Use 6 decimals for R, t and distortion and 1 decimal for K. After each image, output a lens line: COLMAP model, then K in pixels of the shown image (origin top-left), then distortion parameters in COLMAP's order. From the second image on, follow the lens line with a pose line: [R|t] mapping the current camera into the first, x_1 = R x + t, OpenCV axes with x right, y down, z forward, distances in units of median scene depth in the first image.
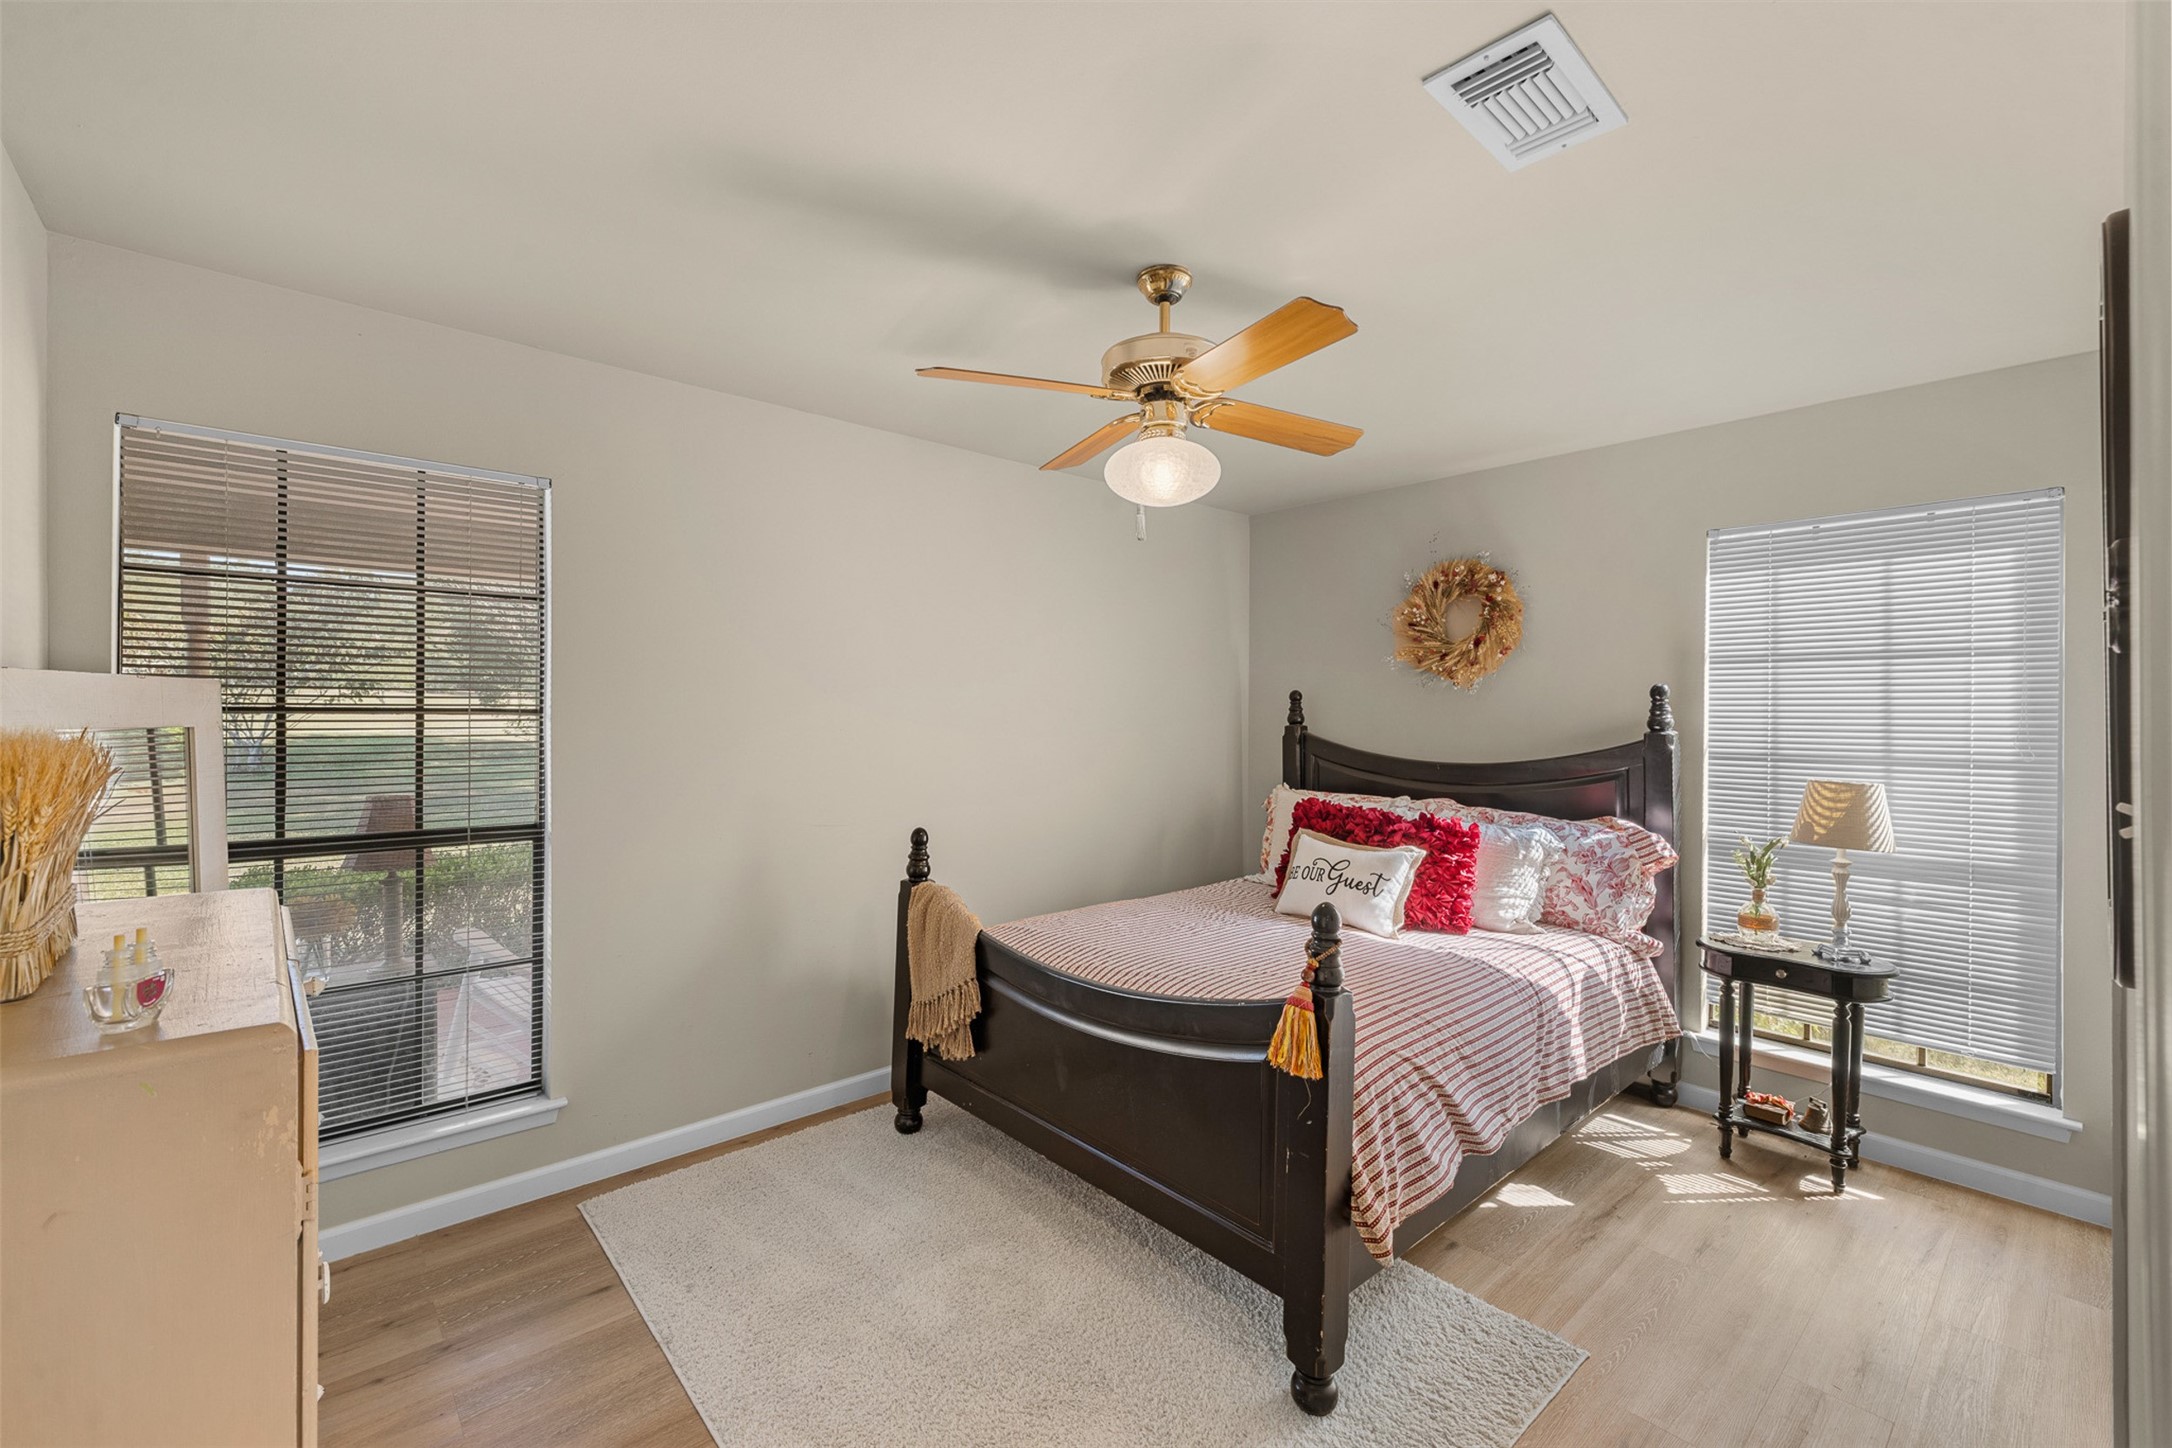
lens RADIAL K [[911.0, 0, 1089.8], [0, 911.0, 691.2], [0, 0, 1]] dist [0.000530, 0.000053]
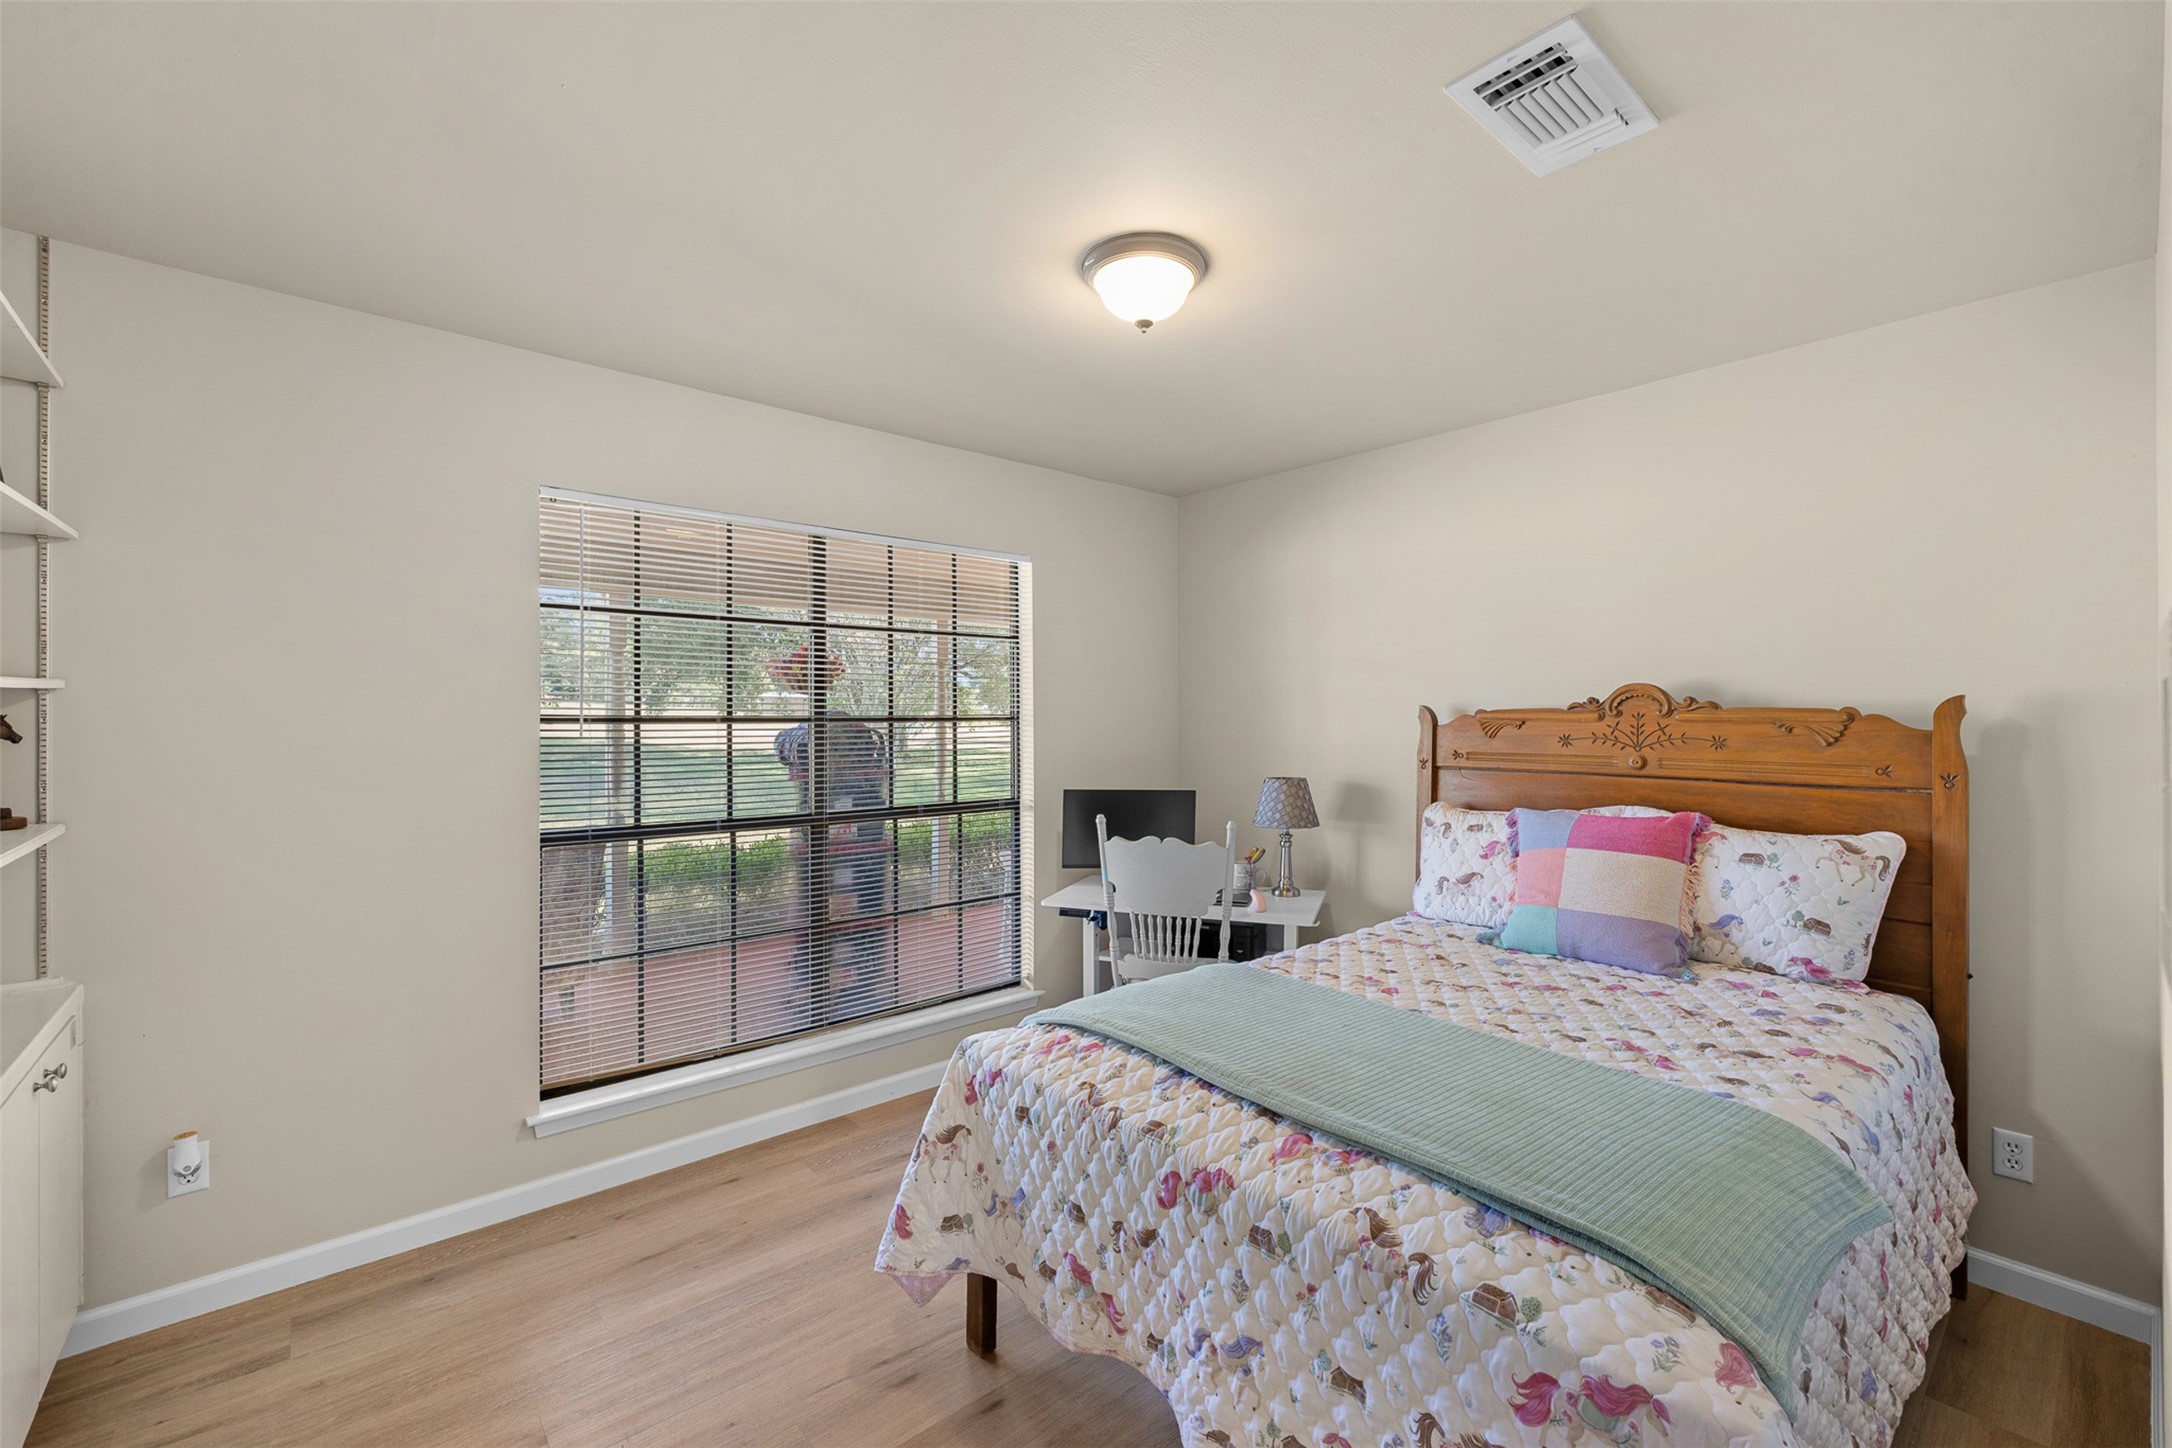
lens RADIAL K [[901.6, 0, 1086.0], [0, 901.6, 724.0], [0, 0, 1]] dist [-0.000297, -0.000010]
pose [[0.999748, -0.001181, -0.022406, -0.254259], [0.001693, 0.999738, 0.022843, -0.001015], [0.022373, -0.022875, 0.999488, -0.199418]]
